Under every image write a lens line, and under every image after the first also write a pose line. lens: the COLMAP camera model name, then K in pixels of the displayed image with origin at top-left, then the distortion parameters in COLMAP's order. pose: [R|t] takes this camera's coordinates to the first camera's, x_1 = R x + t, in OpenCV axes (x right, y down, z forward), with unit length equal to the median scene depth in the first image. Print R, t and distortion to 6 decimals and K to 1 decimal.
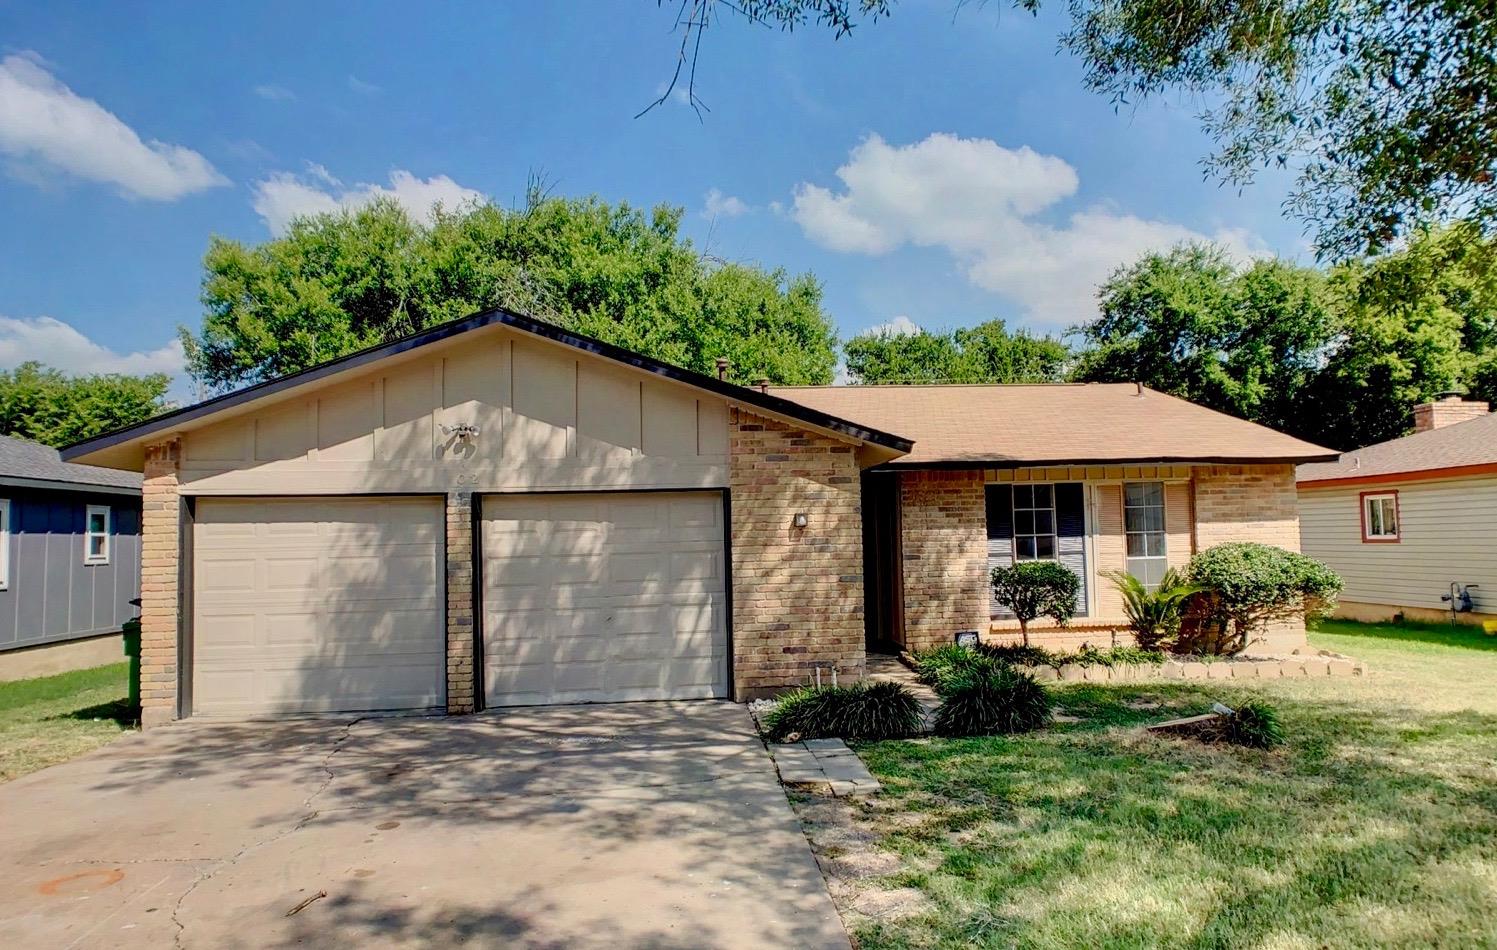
lens RADIAL K [[1004.5, 0, 749.5], [0, 1004.5, 526.9], [0, 0, 1]] dist [-0.008206, 0.003178]
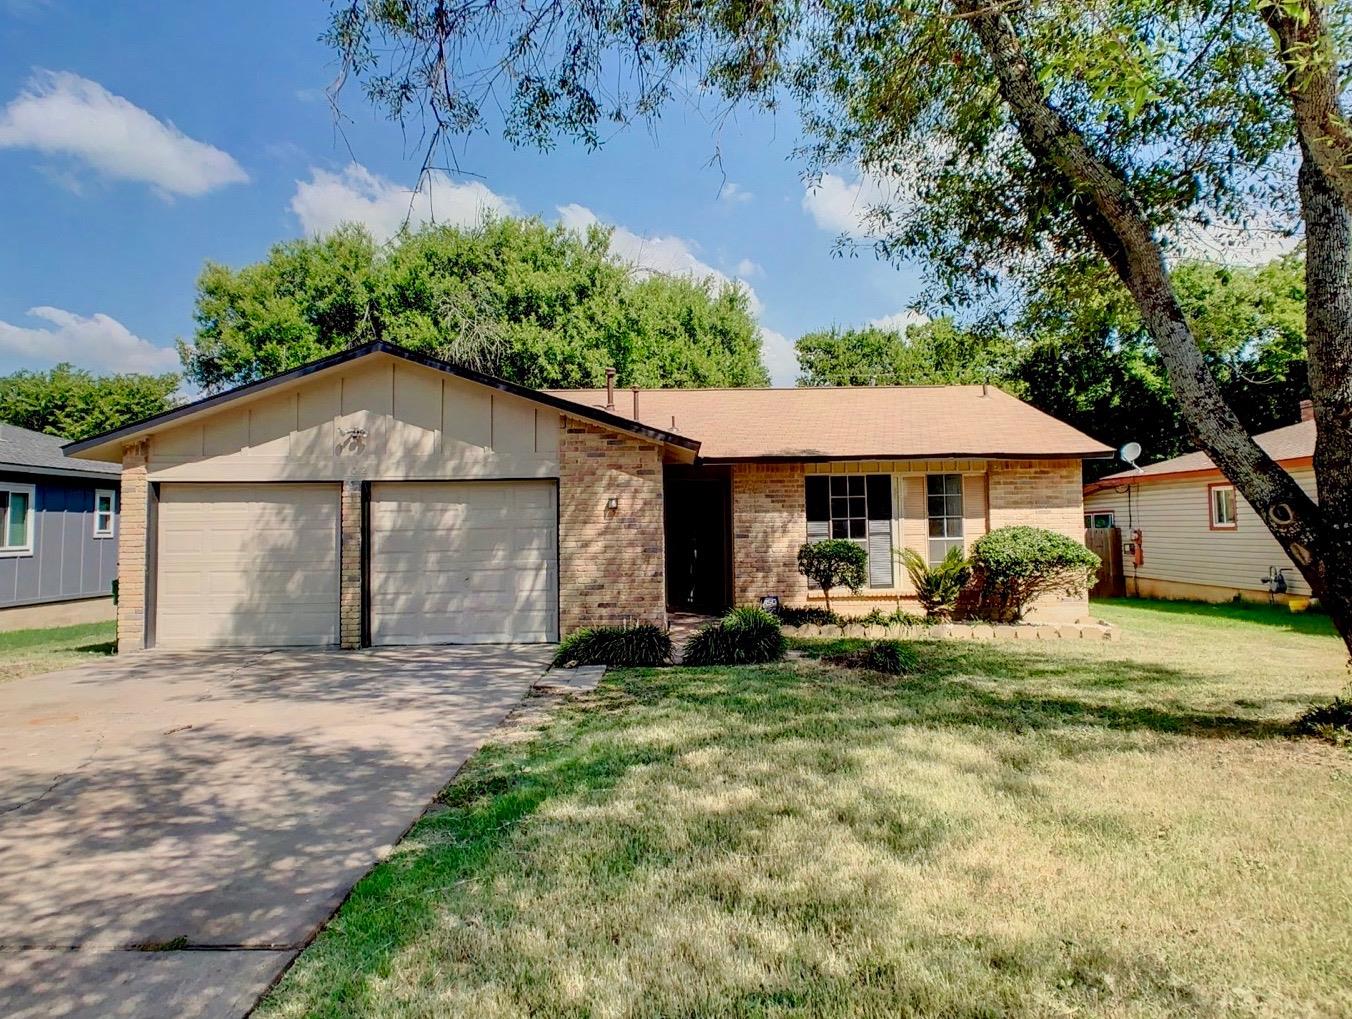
lens RADIAL K [[1017.9, 0, 676.0], [0, 1017.9, 509.5], [0, 0, 1]] dist [0.001275, -0.007267]
pose [[0.996112, 0.007272, -0.087795, 0.188454], [-0.007829, 0.999951, -0.005999, 0.006440], [0.087747, 0.006663, 0.996120, -0.216452]]
